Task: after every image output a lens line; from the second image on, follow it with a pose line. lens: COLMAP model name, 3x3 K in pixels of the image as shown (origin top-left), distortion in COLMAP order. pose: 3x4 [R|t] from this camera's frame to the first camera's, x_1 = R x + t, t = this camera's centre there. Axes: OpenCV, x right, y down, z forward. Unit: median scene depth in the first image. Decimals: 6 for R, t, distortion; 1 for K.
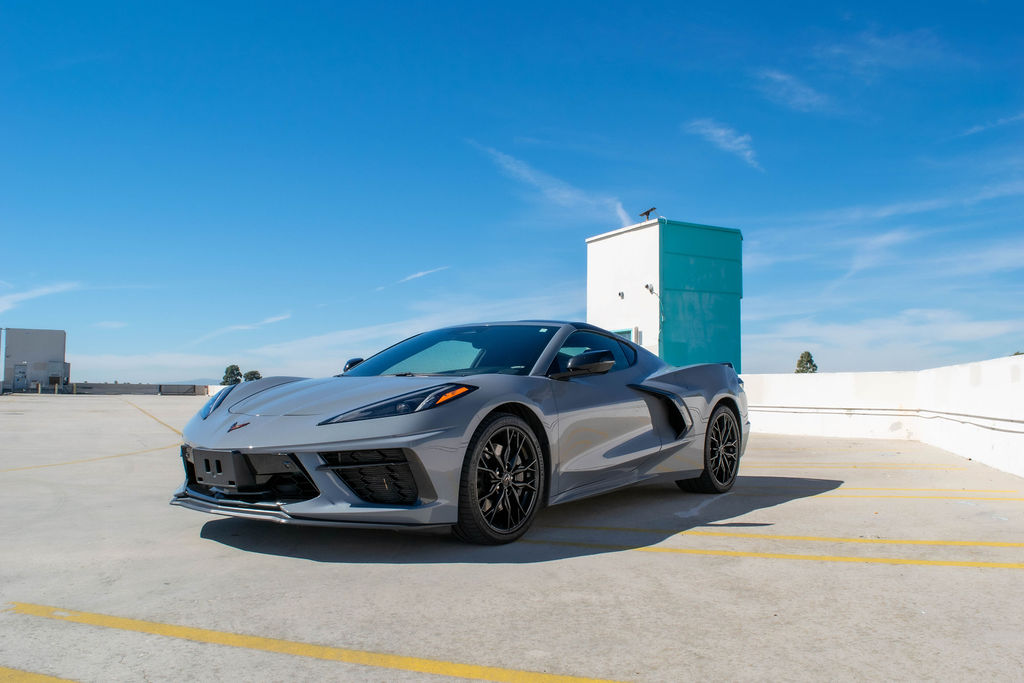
lens RADIAL K [[815.0, 0, 512.0], [0, 815.0, 341.5], [0, 0, 1]] dist [-0.082172, 0.008981]
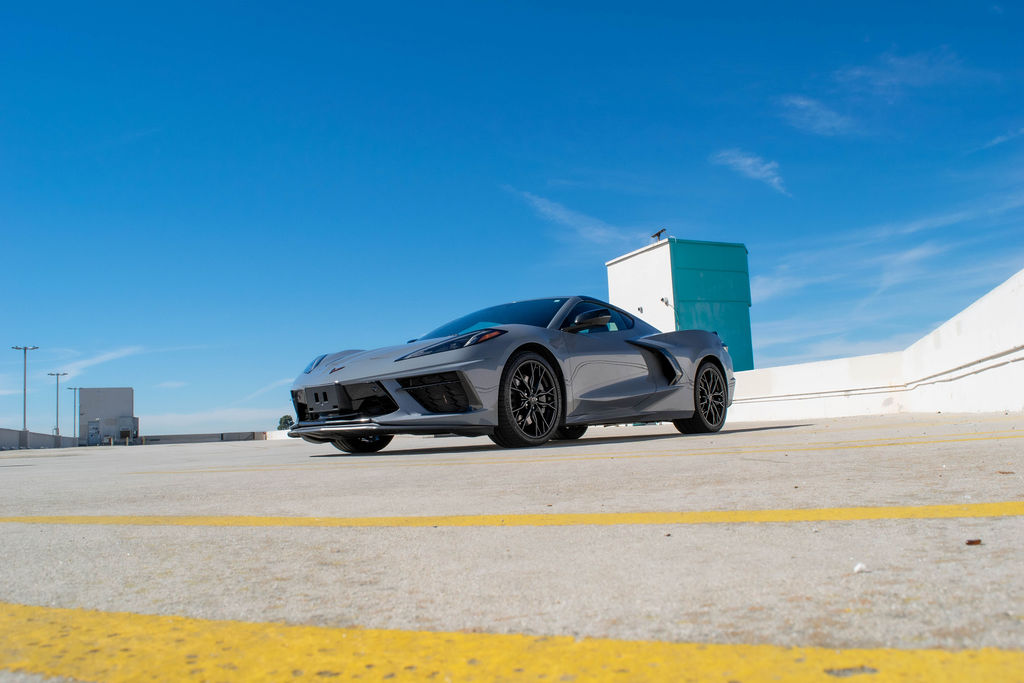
lens RADIAL K [[800.4, 0, 512.0], [0, 800.4, 341.5], [0, 0, 1]] dist [-0.087206, -0.000272]
pose [[0.996930, -0.065741, -0.042539, 0.020969], [0.063124, 0.996189, -0.060185, 0.145388], [0.046334, 0.057315, 0.997280, -0.326613]]
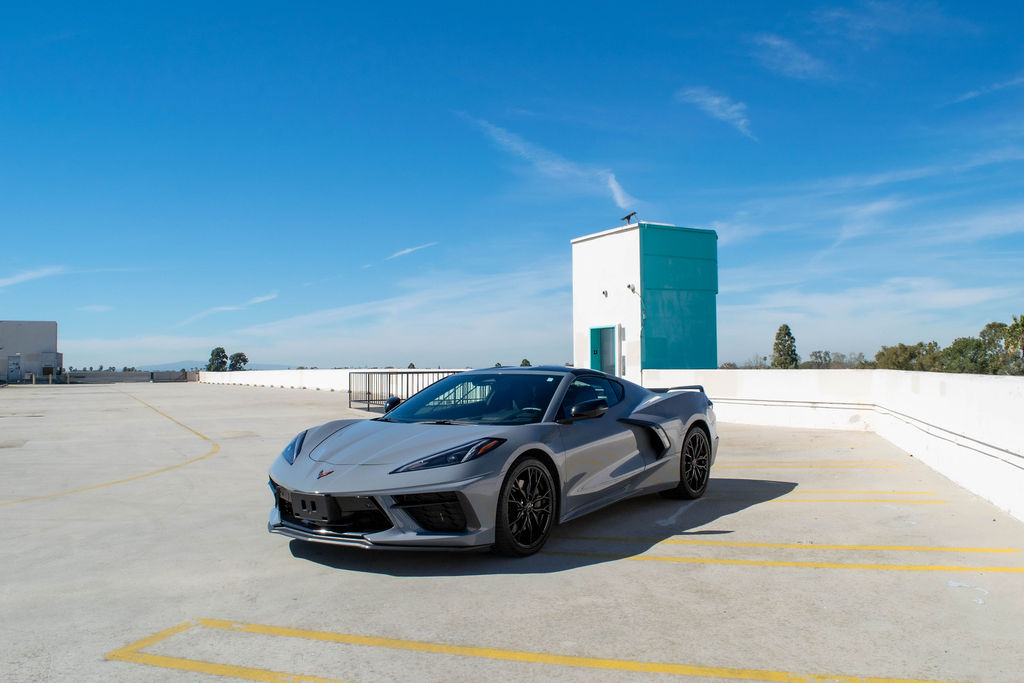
lens RADIAL K [[829.6, 0, 512.0], [0, 829.6, 341.5], [0, 0, 1]] dist [-0.083690, -0.002563]
pose [[0.999528, -0.017539, 0.025242, -0.060098], [0.016494, 0.999022, 0.041027, -0.146725], [-0.025936, -0.040591, 0.998839, -0.310321]]
